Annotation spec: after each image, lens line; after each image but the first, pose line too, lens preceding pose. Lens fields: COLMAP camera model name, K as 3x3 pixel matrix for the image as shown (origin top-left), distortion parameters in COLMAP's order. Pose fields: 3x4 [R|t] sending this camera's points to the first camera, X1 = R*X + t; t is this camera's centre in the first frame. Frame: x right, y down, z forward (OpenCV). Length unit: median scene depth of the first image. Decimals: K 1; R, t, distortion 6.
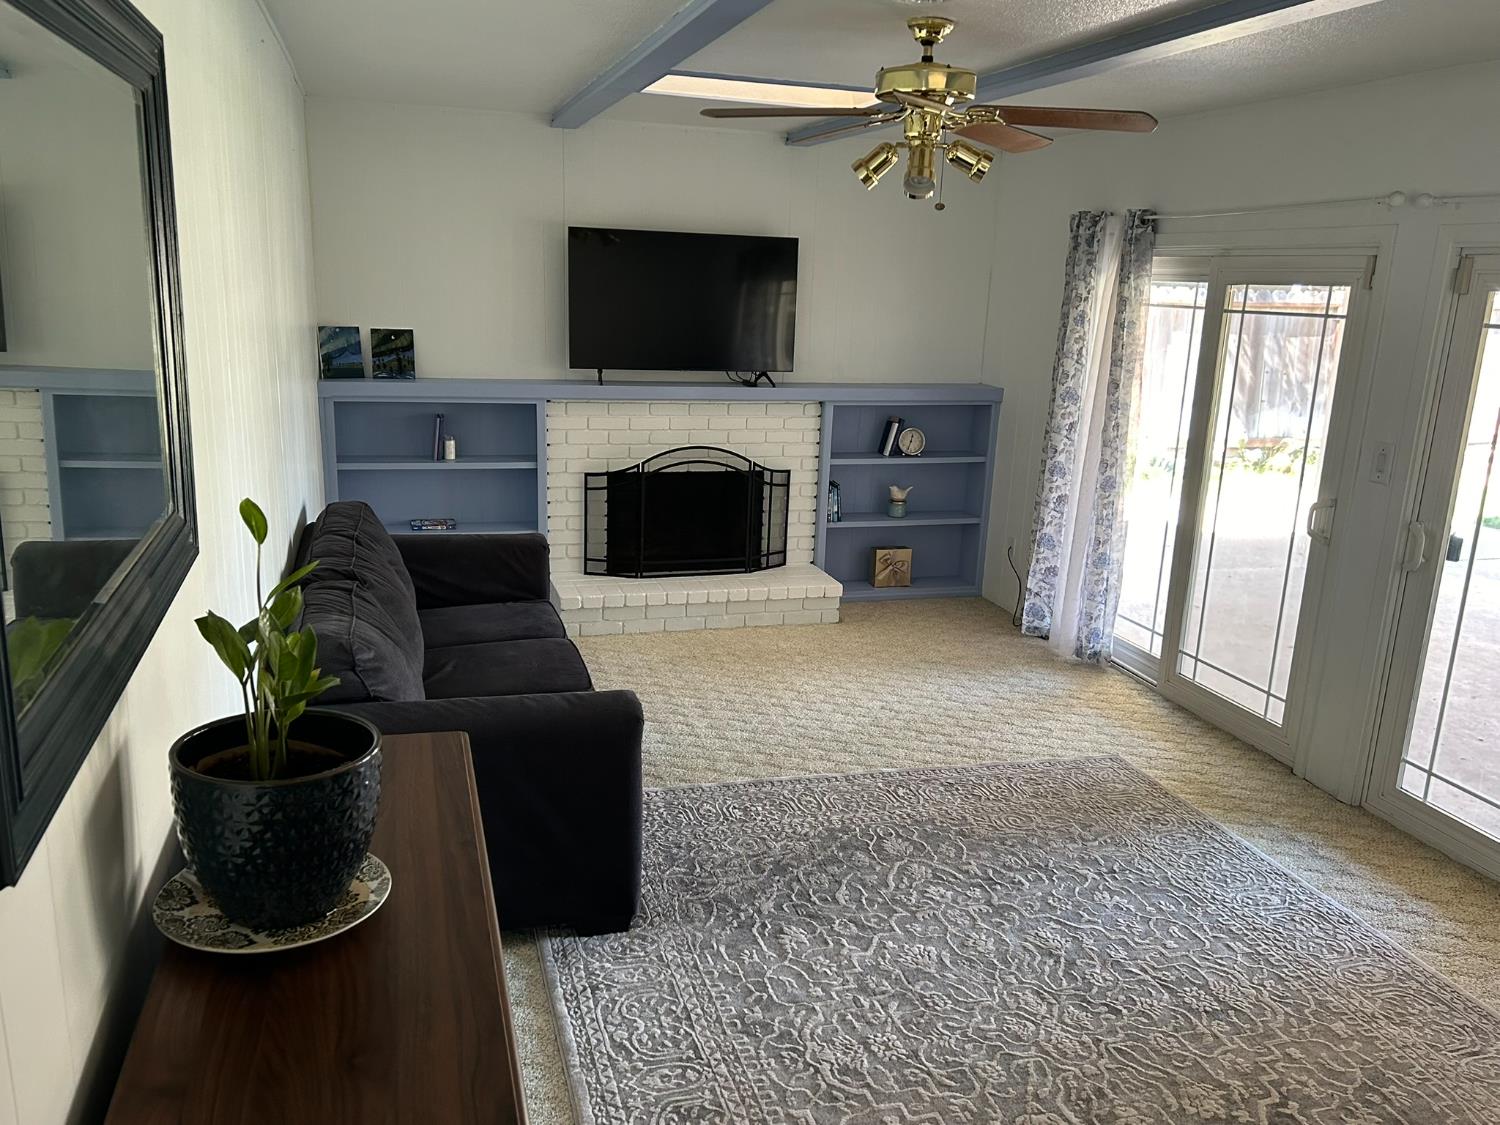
lens RADIAL K [[1169.9, 0, 750.0], [0, 1169.9, 562.5], [0, 0, 1]] dist [0.199568, -0.405639]
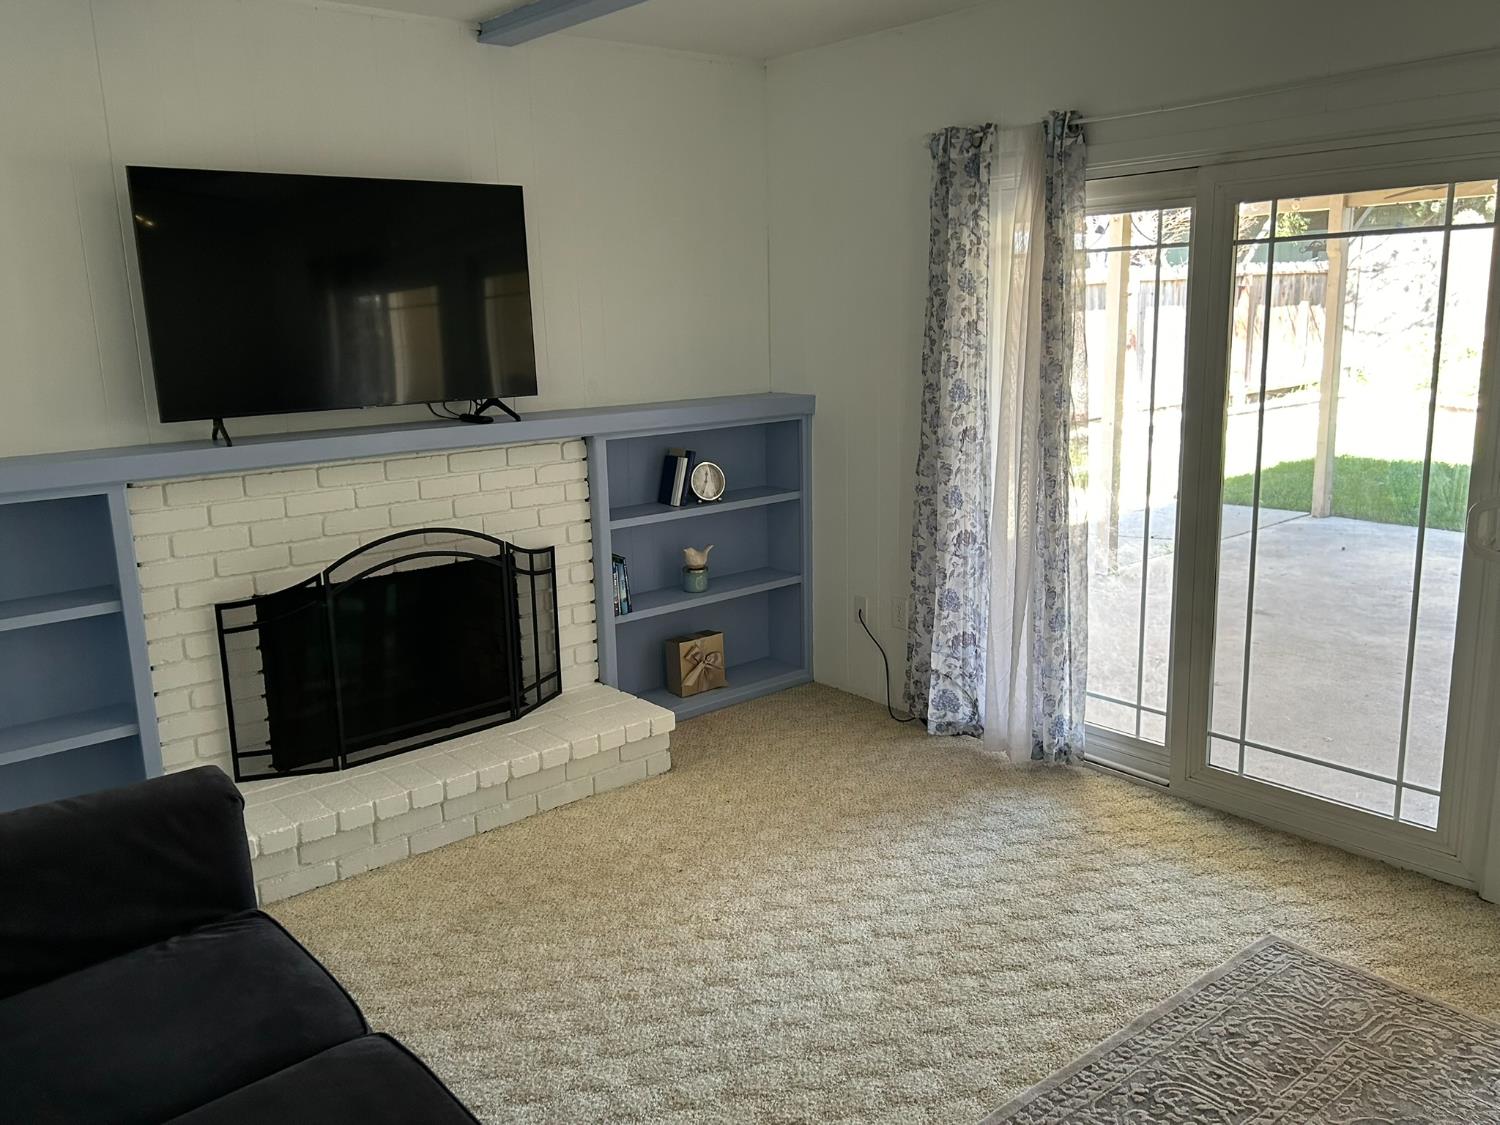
lens RADIAL K [[1209.3, 0, 750.0], [0, 1209.3, 562.5], [0, 0, 1]] dist [0.131879, -0.228551]
pose [[0.919592, -0.142191, 0.366242, -0.118919], [0.152738, 0.988267, 0.000182, -0.057914], [-0.361970, 0.055772, 0.930520, 0.369076]]
